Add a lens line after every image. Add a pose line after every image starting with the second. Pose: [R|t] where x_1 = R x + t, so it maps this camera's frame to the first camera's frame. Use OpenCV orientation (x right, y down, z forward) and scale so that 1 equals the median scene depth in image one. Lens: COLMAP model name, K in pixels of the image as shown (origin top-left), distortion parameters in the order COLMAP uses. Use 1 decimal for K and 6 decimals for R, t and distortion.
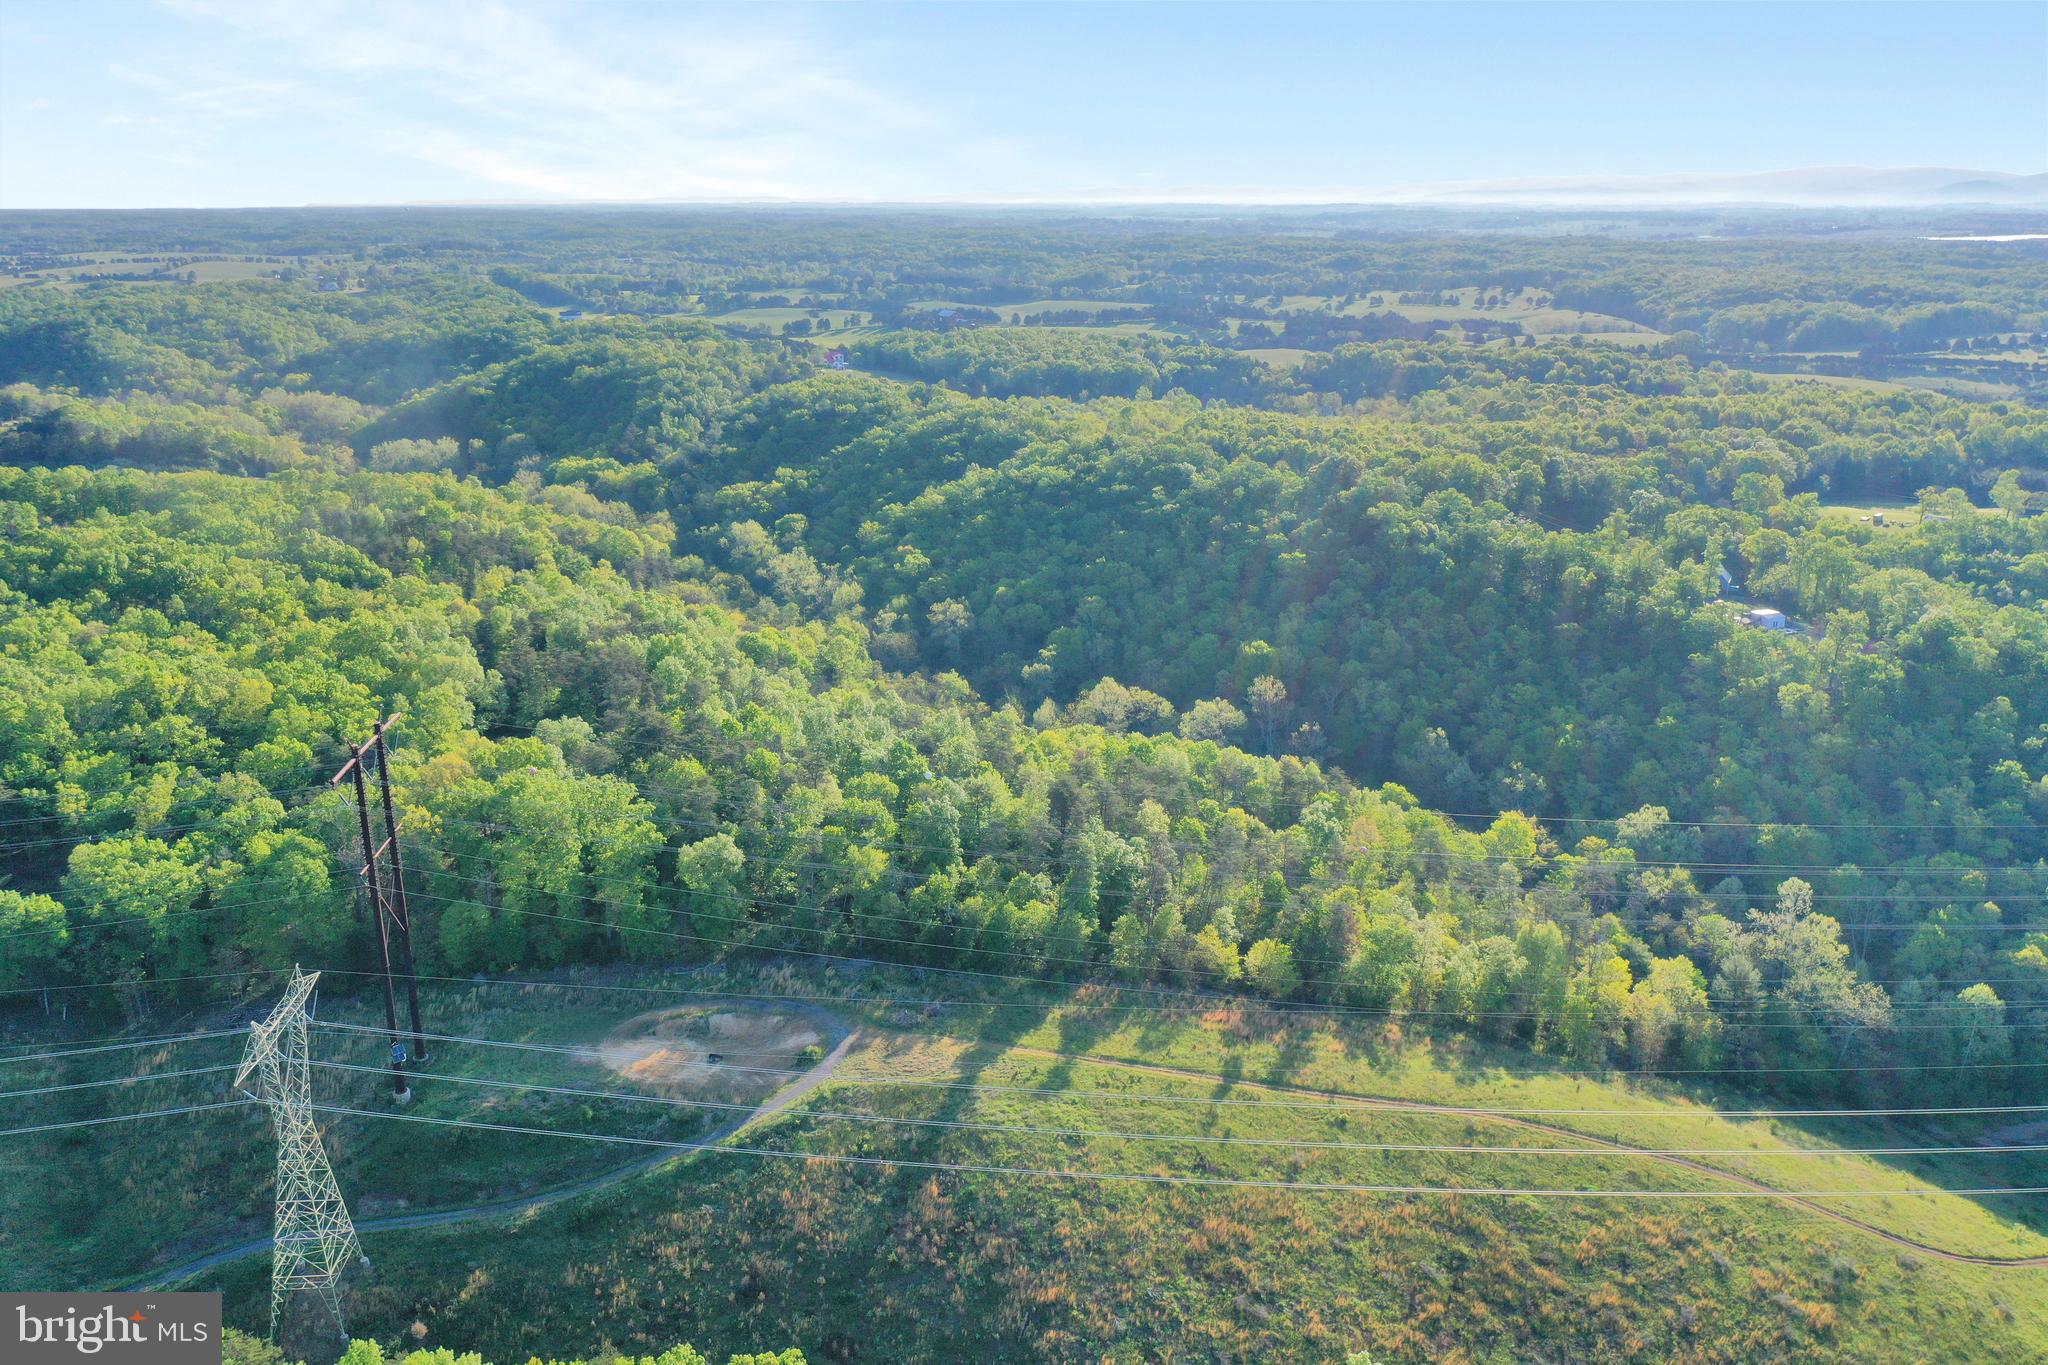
lens RADIAL K [[1618.6, 0, 1028.2], [0, 1618.6, 680.6], [0, 0, 1]] dist [-0.005559, -0.005235]
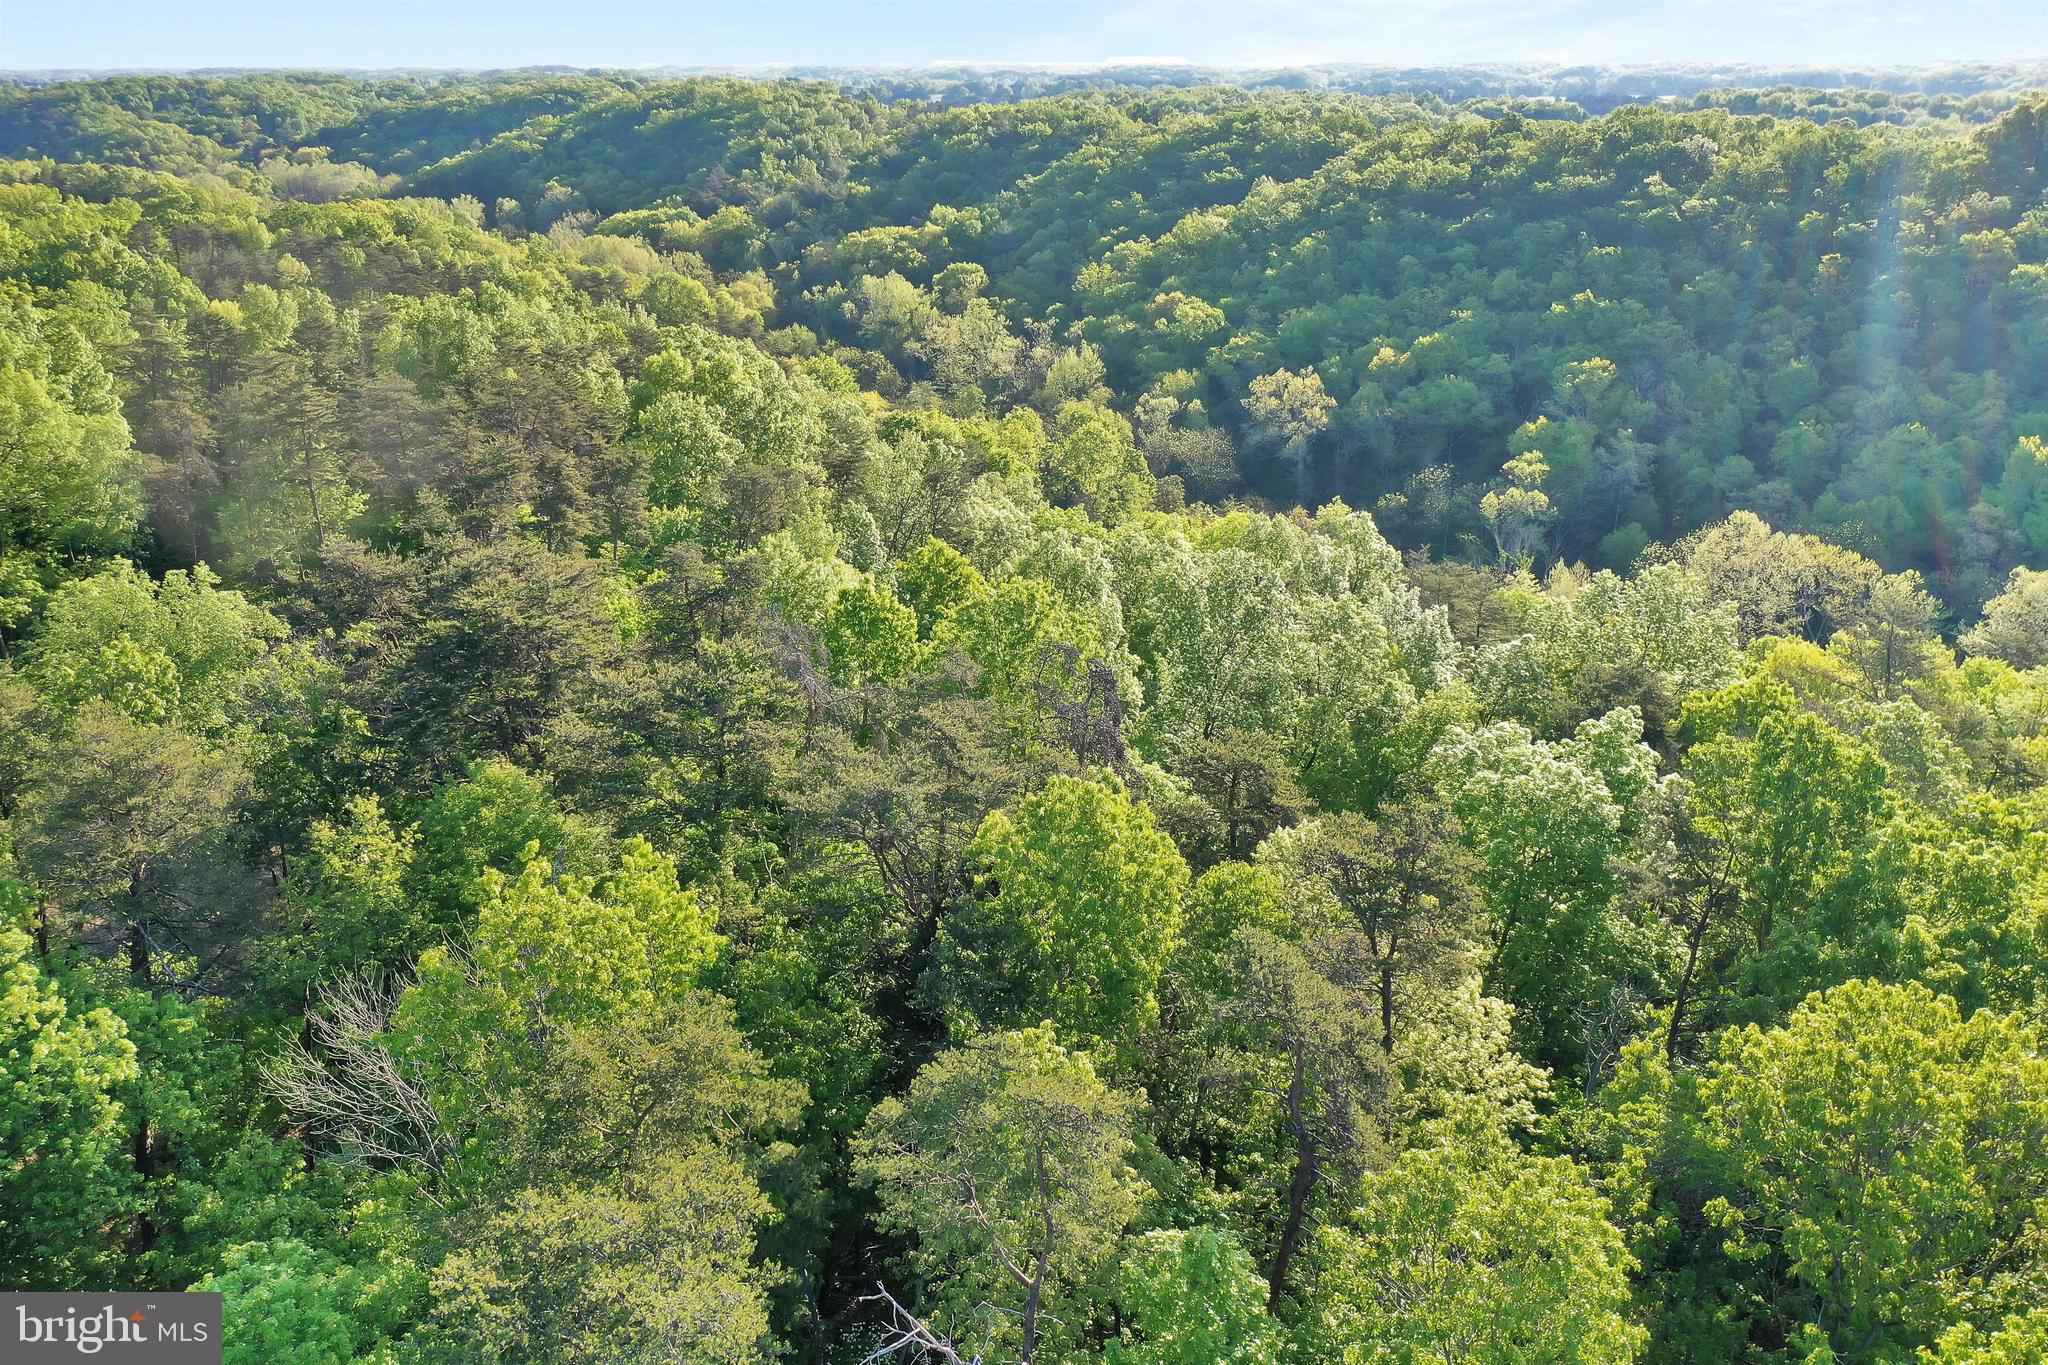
lens RADIAL K [[1640.3, 0, 1024.0], [0, 1640.3, 682.5], [0, 0, 1]] dist [-0.002683, -0.009069]
pose [[0.996691, 0.021861, -0.078288, -0.073411], [-0.016161, 0.997222, 0.072716, 0.010003], [0.079660, -0.071210, 0.994275, 0.392576]]
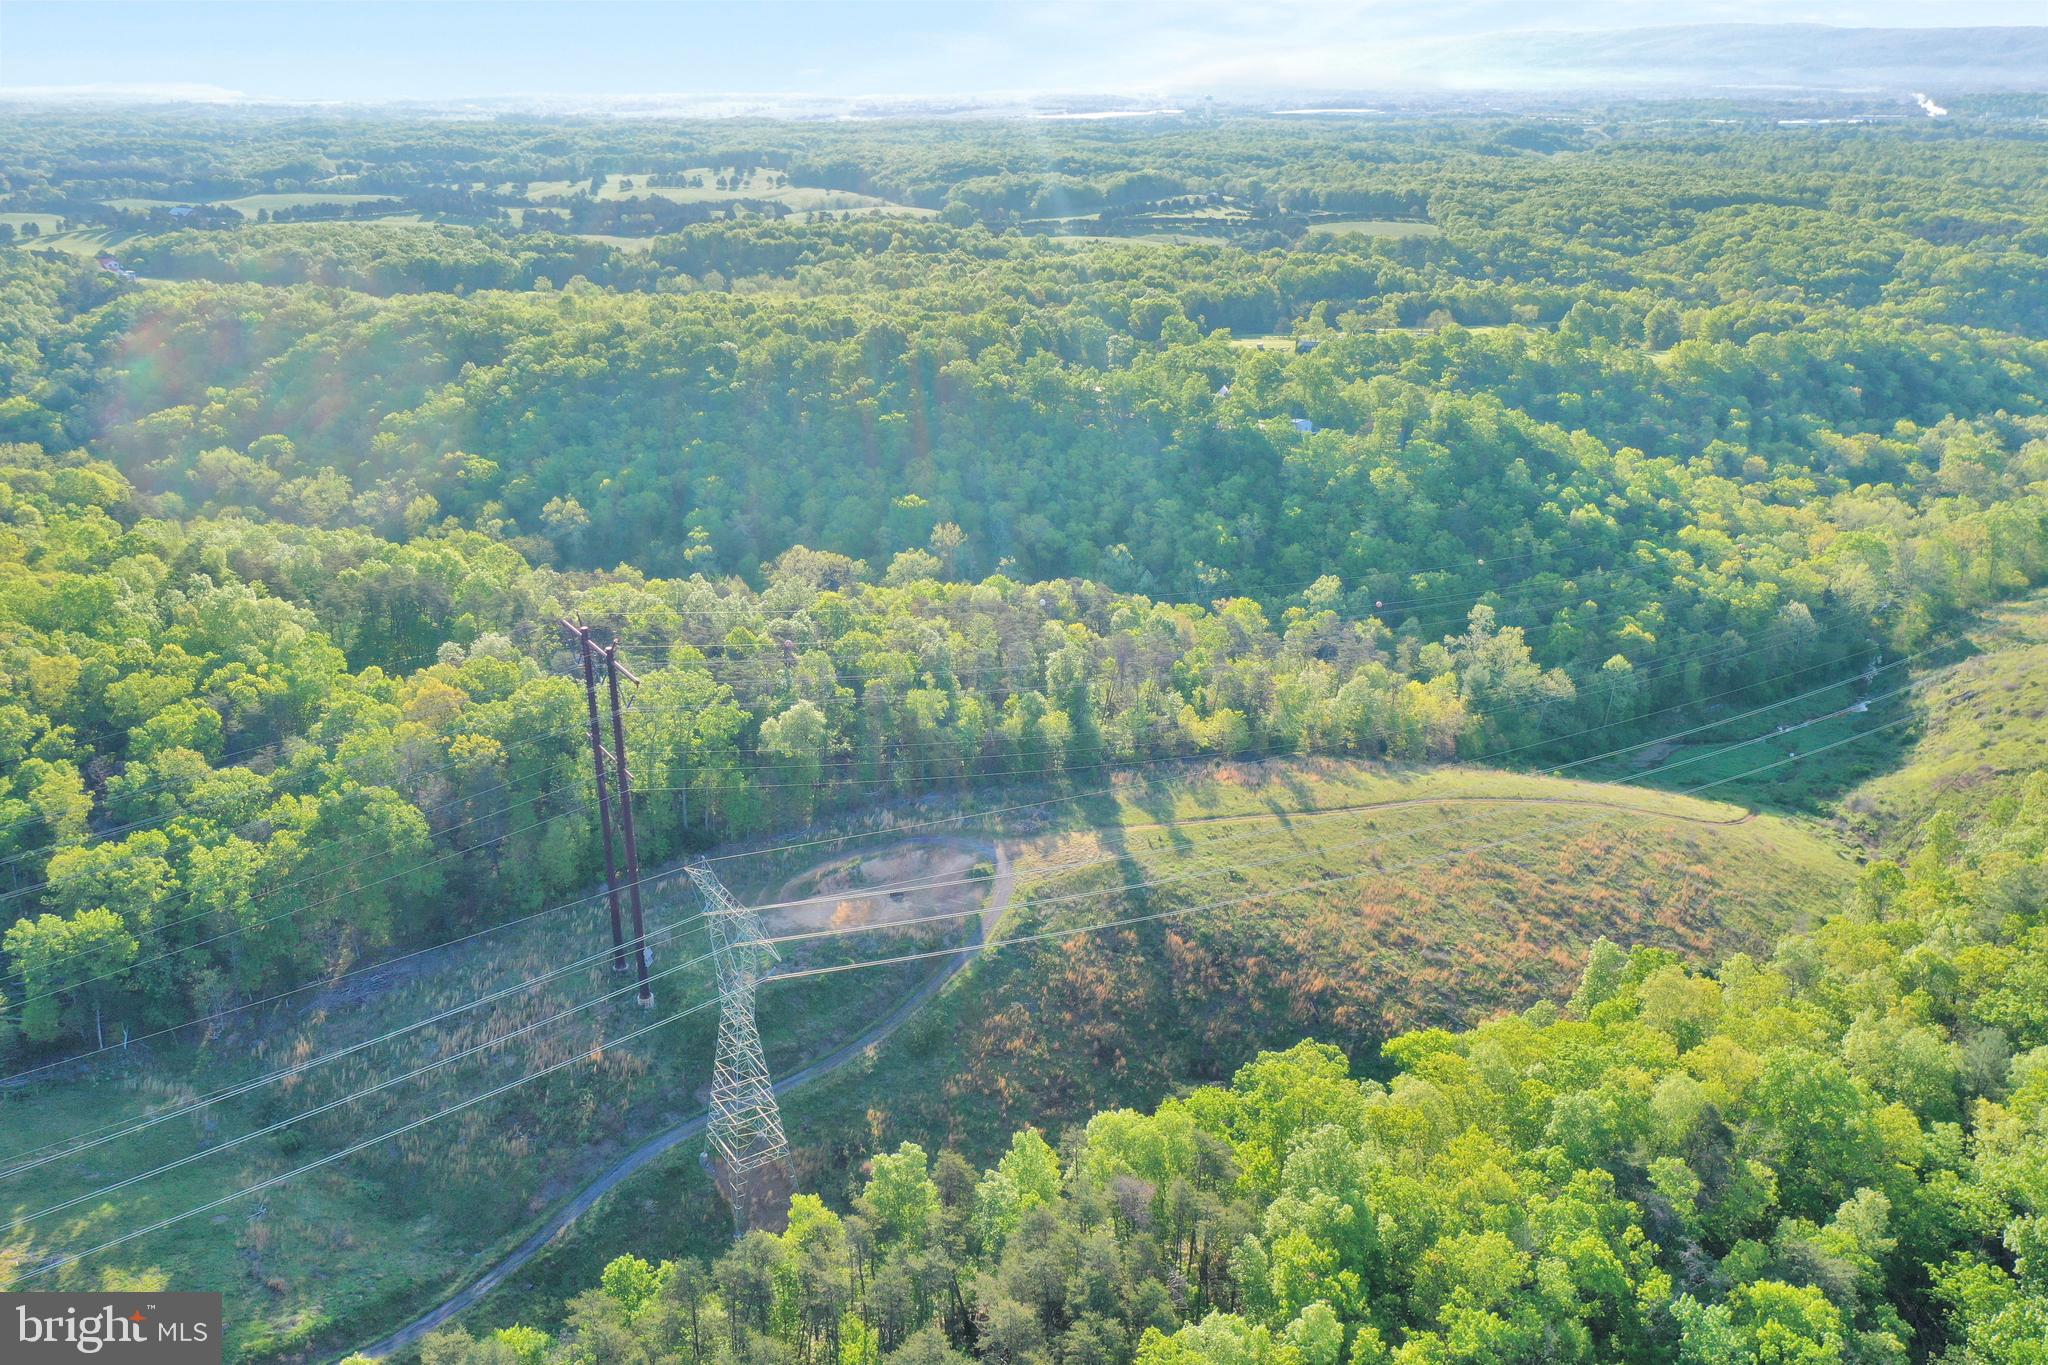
lens RADIAL K [[1599.1, 0, 1024.0], [0, 1599.1, 682.5], [0, 0, 1]] dist [-0.003456, -0.000021]
pose [[0.870615, -0.171365, 0.461155, -0.223054], [0.138436, 0.984831, 0.104610, -0.001787], [-0.472086, -0.027234, 0.881132, 0.012256]]
